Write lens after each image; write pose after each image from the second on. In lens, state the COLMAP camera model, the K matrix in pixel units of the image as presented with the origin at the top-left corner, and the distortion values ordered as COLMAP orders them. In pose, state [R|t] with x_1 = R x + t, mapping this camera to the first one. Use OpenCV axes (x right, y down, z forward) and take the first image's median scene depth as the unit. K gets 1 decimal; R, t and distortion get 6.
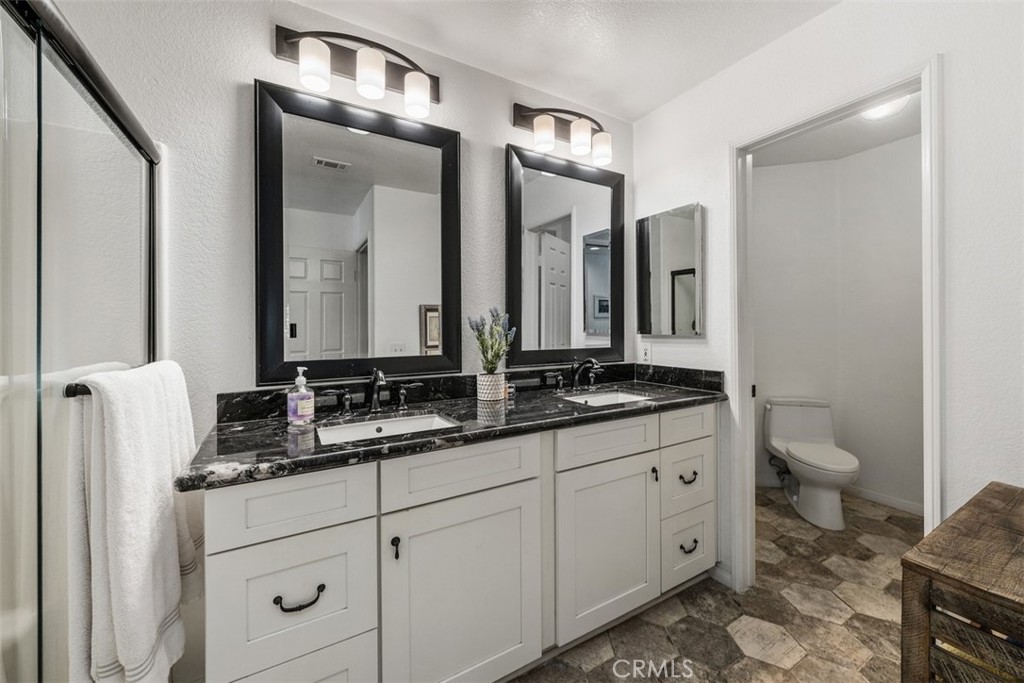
lens RADIAL K [[391.9, 0, 506.9], [0, 391.9, 332.6], [0, 0, 1]] dist [-0.001749, -0.000359]
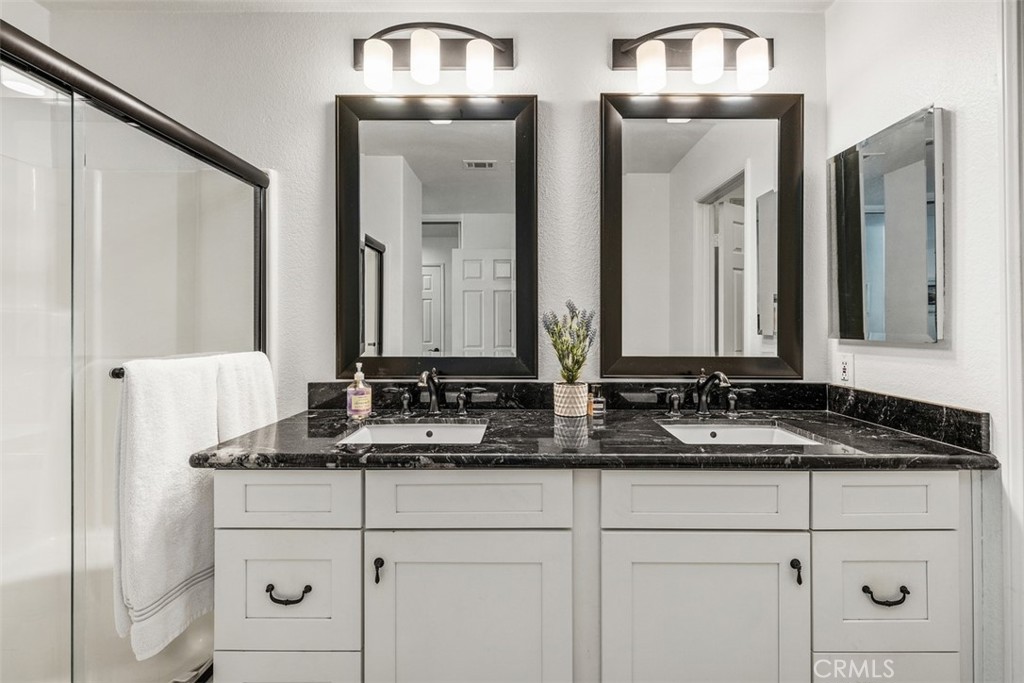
lens RADIAL K [[410.2, 0, 517.2], [0, 410.2, 328.3], [0, 0, 1]] dist [0.000039, -0.000185]
pose [[0.865955, 0.010882, -0.500004, 0.287454], [-0.013920, 0.999900, -0.002347, -0.005143], [0.499928, 0.008992, 0.866020, 0.212171]]
